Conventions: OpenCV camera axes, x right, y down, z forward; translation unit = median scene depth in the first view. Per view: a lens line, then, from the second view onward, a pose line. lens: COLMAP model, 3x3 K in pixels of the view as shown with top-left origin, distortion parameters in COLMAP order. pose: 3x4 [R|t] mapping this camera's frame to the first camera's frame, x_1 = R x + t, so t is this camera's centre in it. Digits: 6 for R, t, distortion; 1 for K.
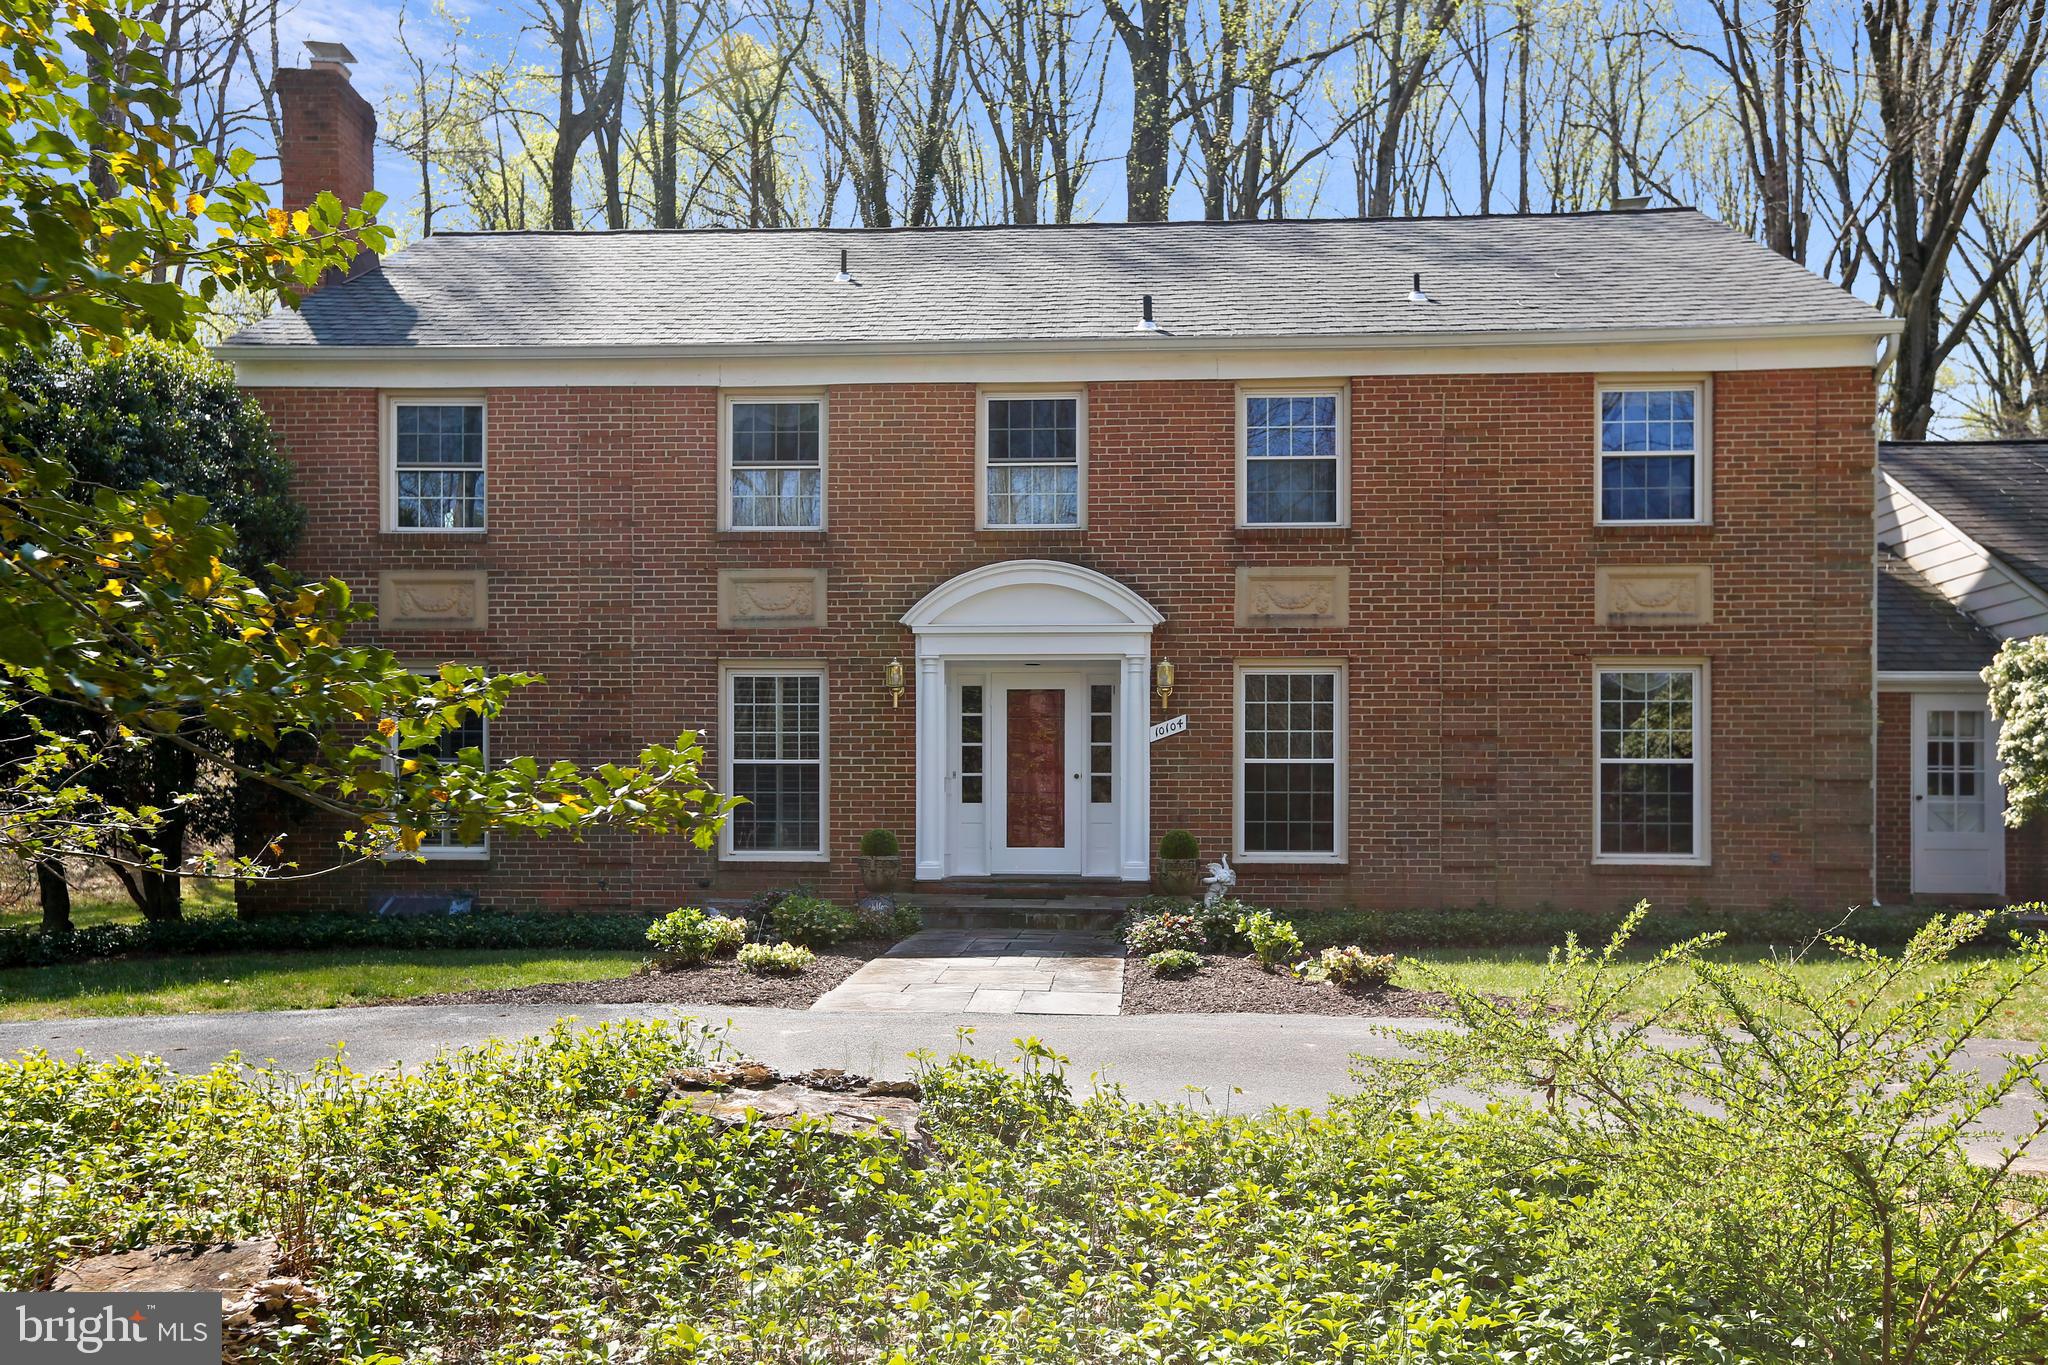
lens RADIAL K [[1585.1, 0, 1024.1], [0, 1585.1, 731.4], [0, 0, 1]] dist [0.061079, 0.003372]
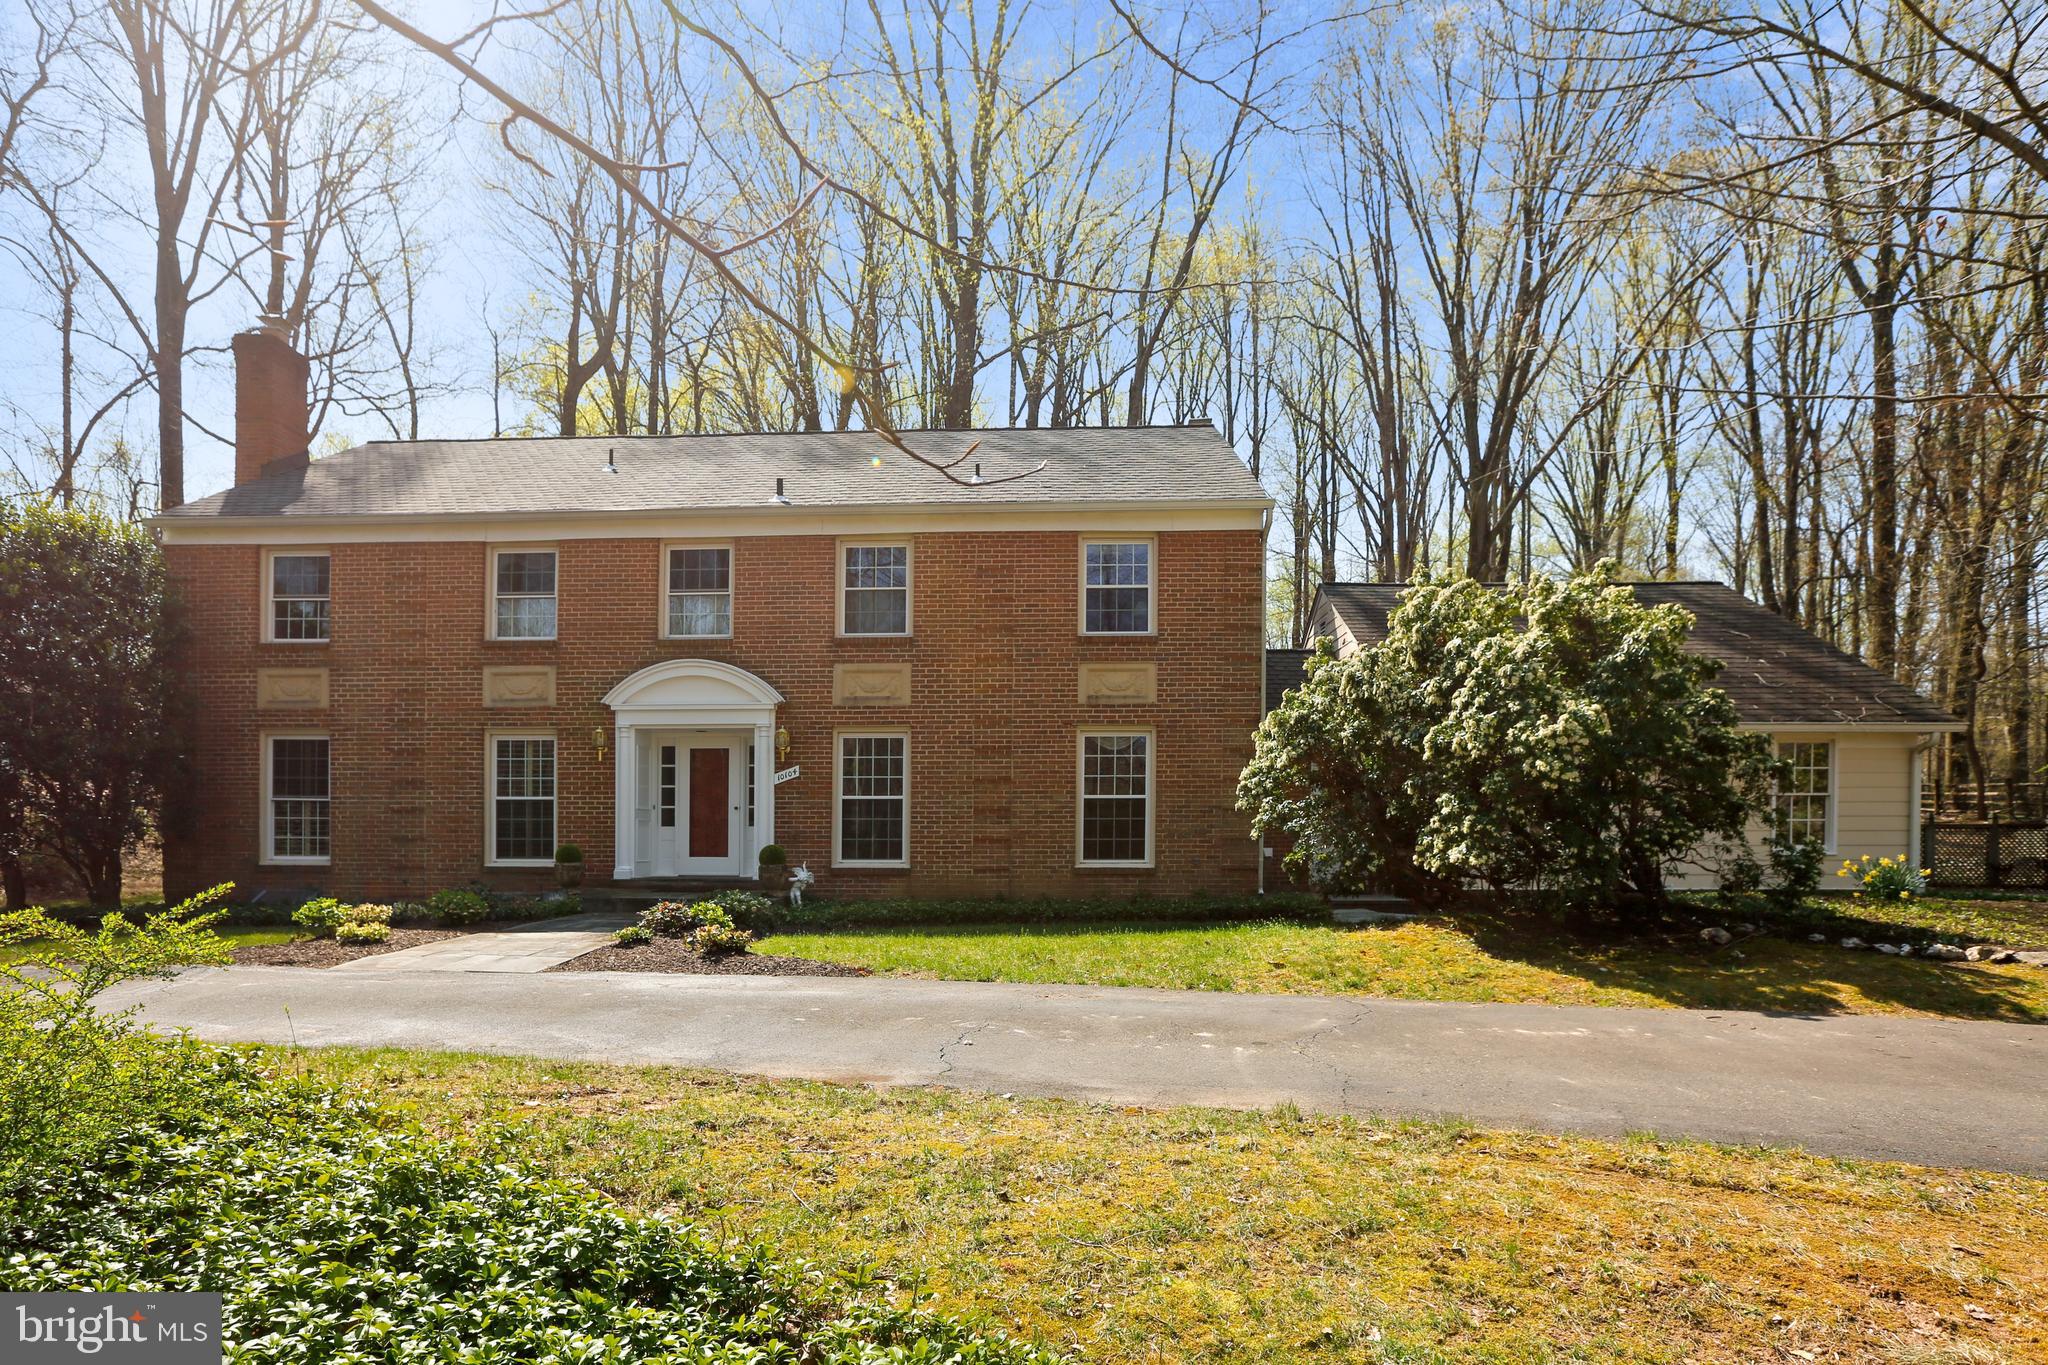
lens RADIAL K [[1115.4, 0, 1023.9], [0, 1115.4, 775.5], [0, 0, 1]] dist [-0.000564, 0.000671]
pose [[0.999985, -0.002366, -0.005034, 0.309722], [0.002364, 0.999997, -0.000421, -0.000632], [0.005035, 0.000409, 0.999987, -0.018221]]
